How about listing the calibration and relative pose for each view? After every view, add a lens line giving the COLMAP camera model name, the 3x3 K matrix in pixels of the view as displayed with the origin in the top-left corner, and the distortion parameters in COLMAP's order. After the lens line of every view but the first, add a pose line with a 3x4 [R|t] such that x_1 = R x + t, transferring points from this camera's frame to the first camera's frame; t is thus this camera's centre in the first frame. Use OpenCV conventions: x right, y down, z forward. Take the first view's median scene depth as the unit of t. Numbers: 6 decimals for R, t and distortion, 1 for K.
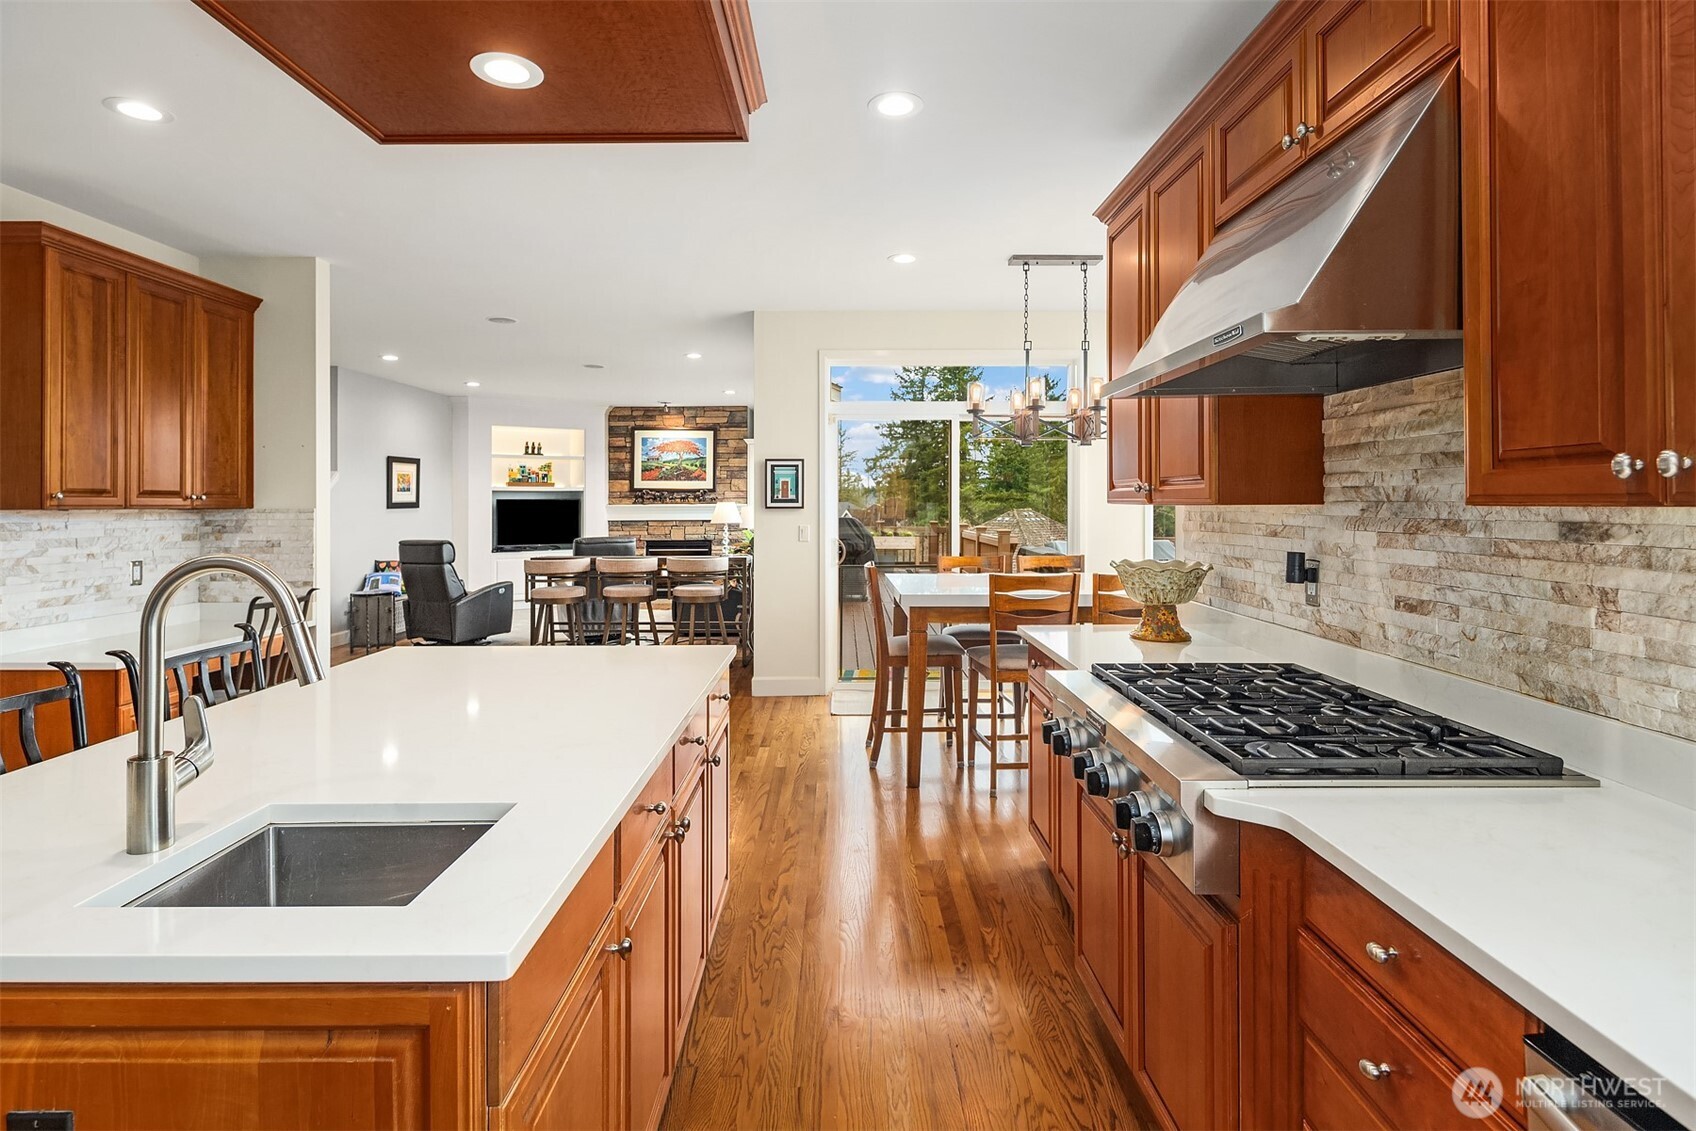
lens RADIAL K [[830.3, 0, 834.3], [0, 830.3, 497.8], [0, 0, 1]] dist [0.002033, 0.000058]
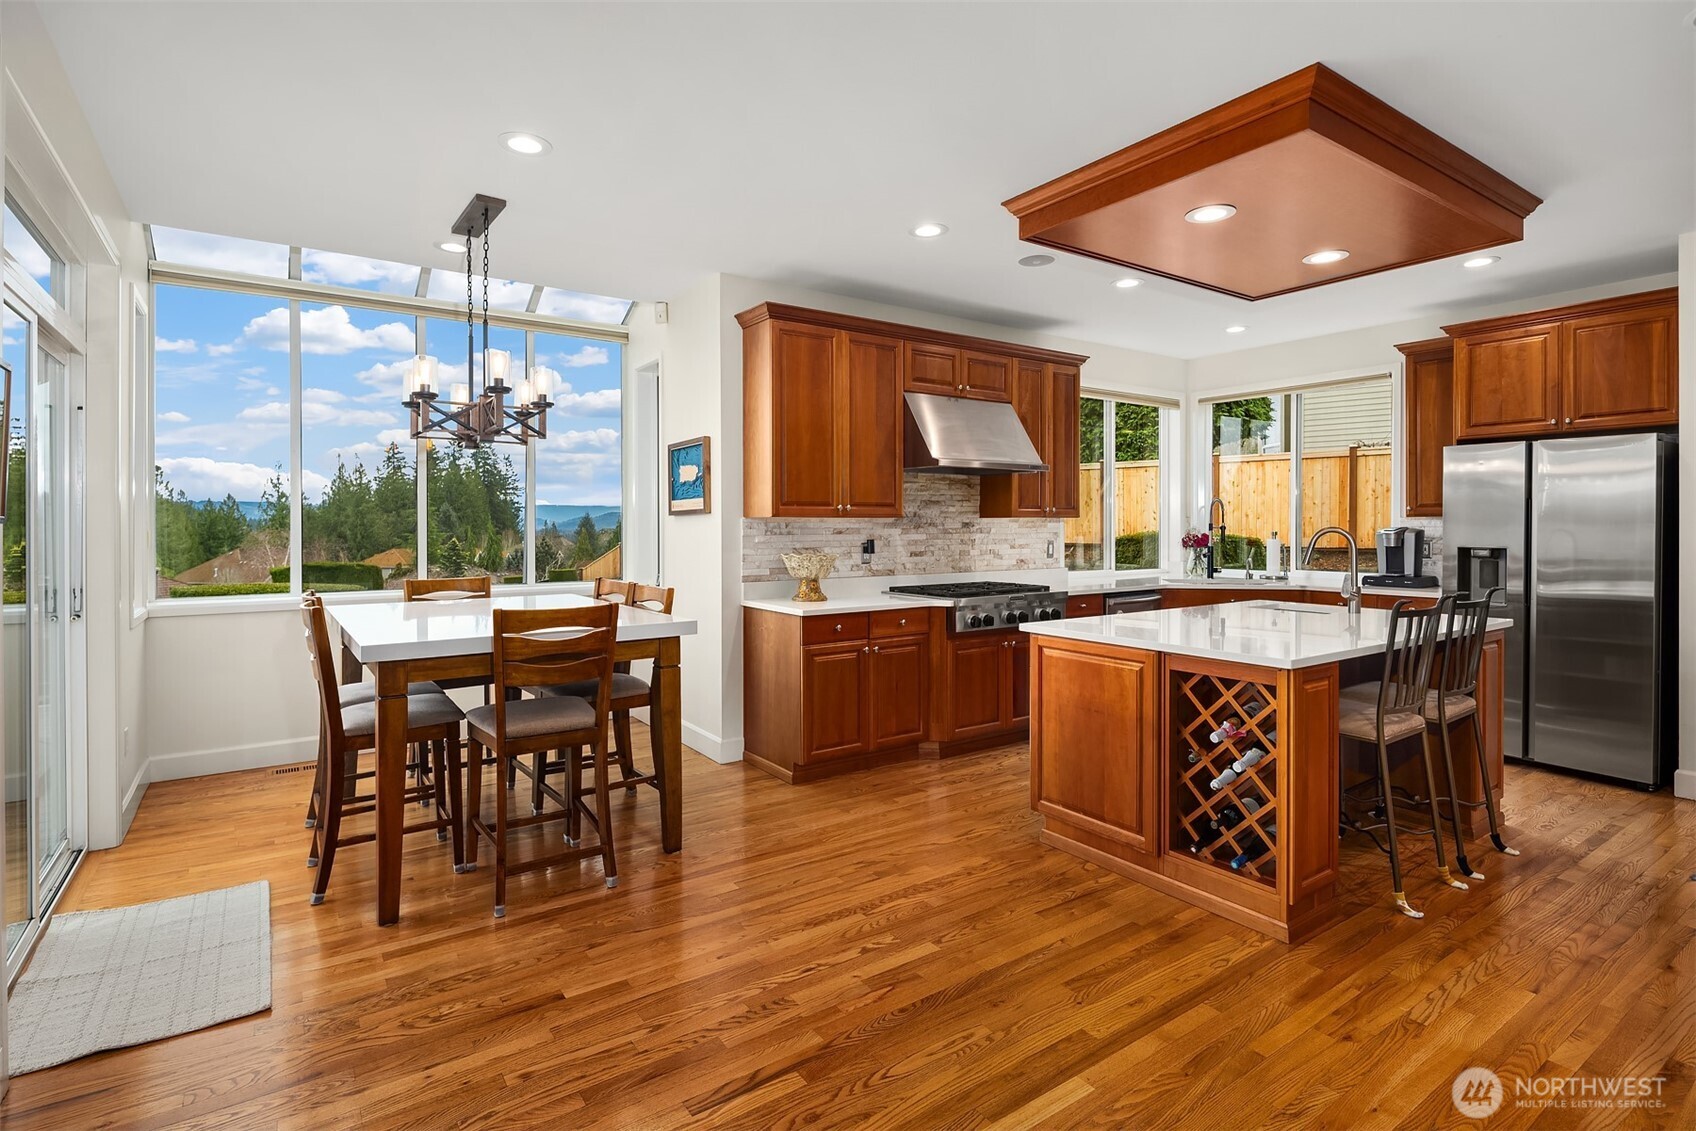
lens RADIAL K [[830.3, 0, 841.0], [0, 830.3, 527.7], [0, 0, 1]] dist [0.002033, 0.000058]
pose [[-0.574386, 0.002285, 0.818581, -1.340776], [-0.000326, 0.999995, -0.003020, 0.045887], [-0.818584, -0.002001, -0.574383, 2.607565]]
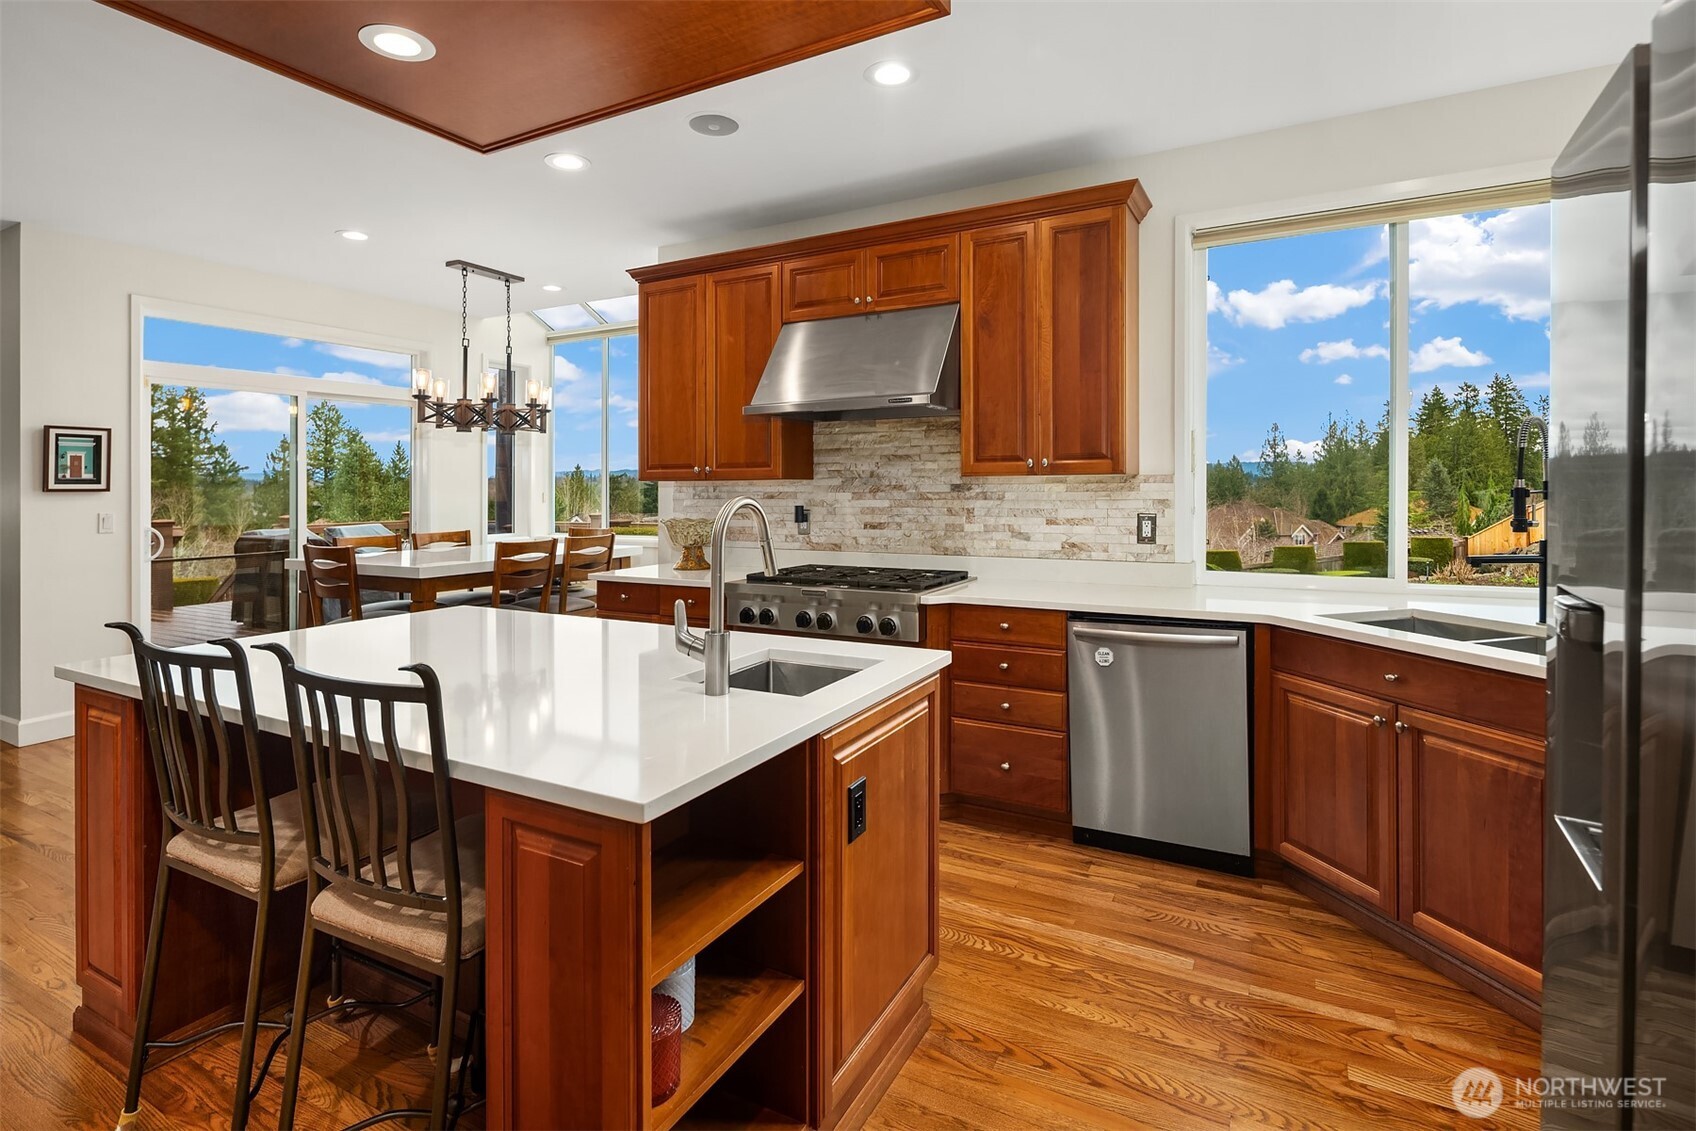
lens RADIAL K [[830.3, 0, 820.2], [0, 830.3, 494.2], [0, 0, 1]] dist [0.002033, 0.000058]
pose [[0.486483, -0.005960, 0.873669, -1.148278], [0.000705, 0.999979, 0.006429, 0.031657], [-0.873690, -0.002512, 0.486477, 0.076465]]
